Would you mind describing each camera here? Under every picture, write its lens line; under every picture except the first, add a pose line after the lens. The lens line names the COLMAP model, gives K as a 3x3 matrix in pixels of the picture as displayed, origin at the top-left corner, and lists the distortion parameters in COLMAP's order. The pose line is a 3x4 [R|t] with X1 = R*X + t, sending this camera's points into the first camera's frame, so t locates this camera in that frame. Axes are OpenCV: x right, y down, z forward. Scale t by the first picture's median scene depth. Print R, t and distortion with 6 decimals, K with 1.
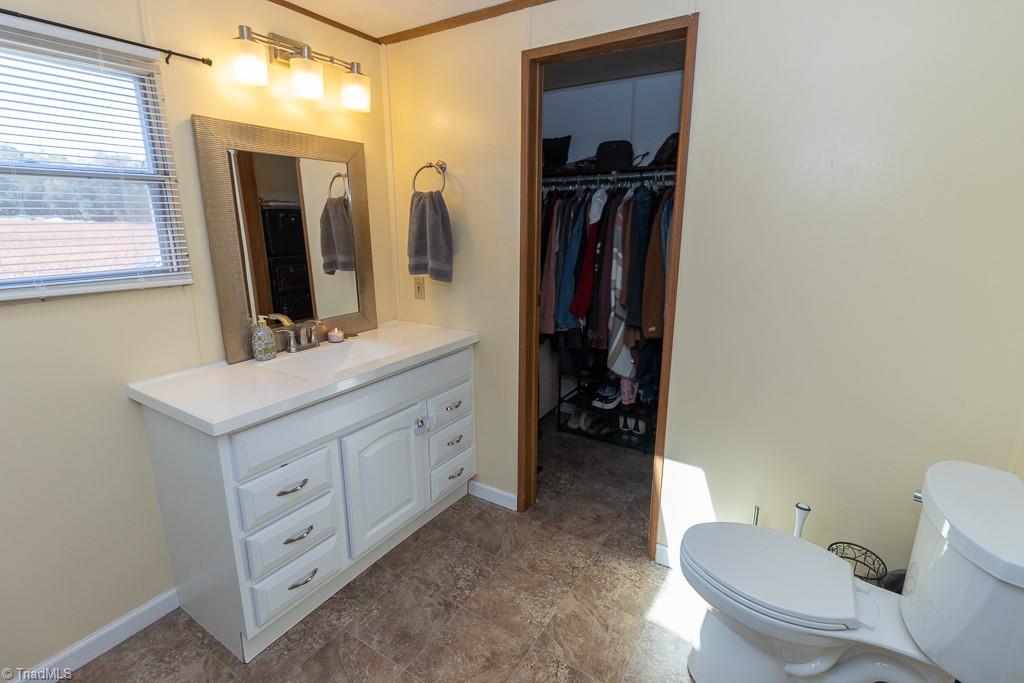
lens RADIAL K [[476.9, 0, 515.0], [0, 476.9, 322.7], [0, 0, 1]] dist [-0.003697, -0.000988]
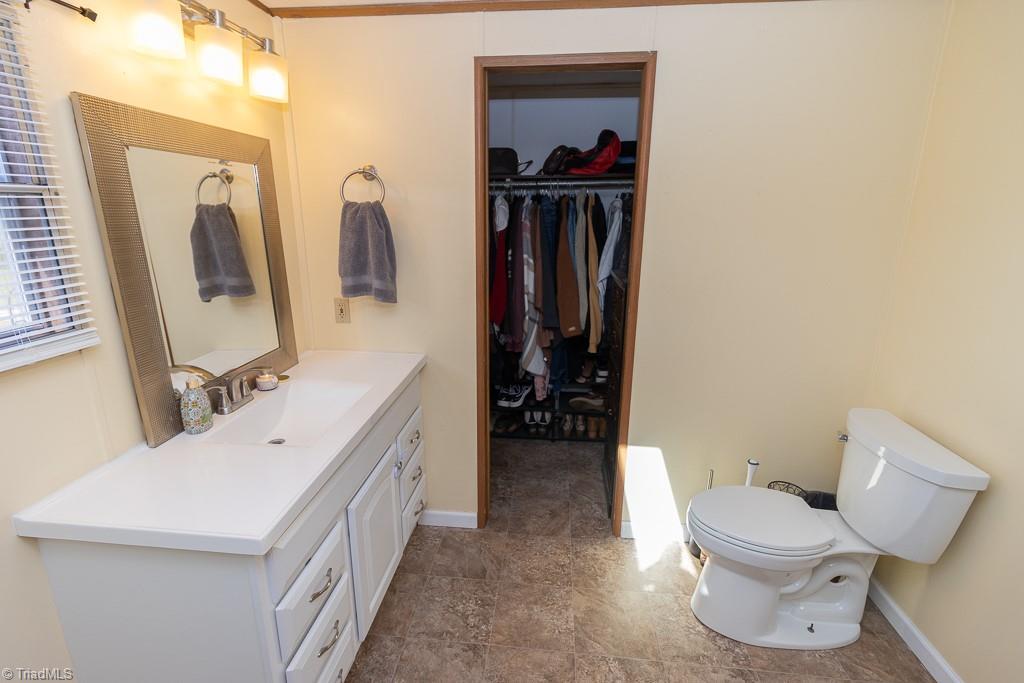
lens RADIAL K [[469.0, 0, 513.2], [0, 469.0, 325.2], [0, 0, 1]] dist [-0.000261, -0.001456]
pose [[0.896079, -0.102436, 0.431915, -0.323034], [0.089671, 0.994722, 0.049878, -0.066850], [-0.434744, -0.005965, 0.900534, 0.104649]]
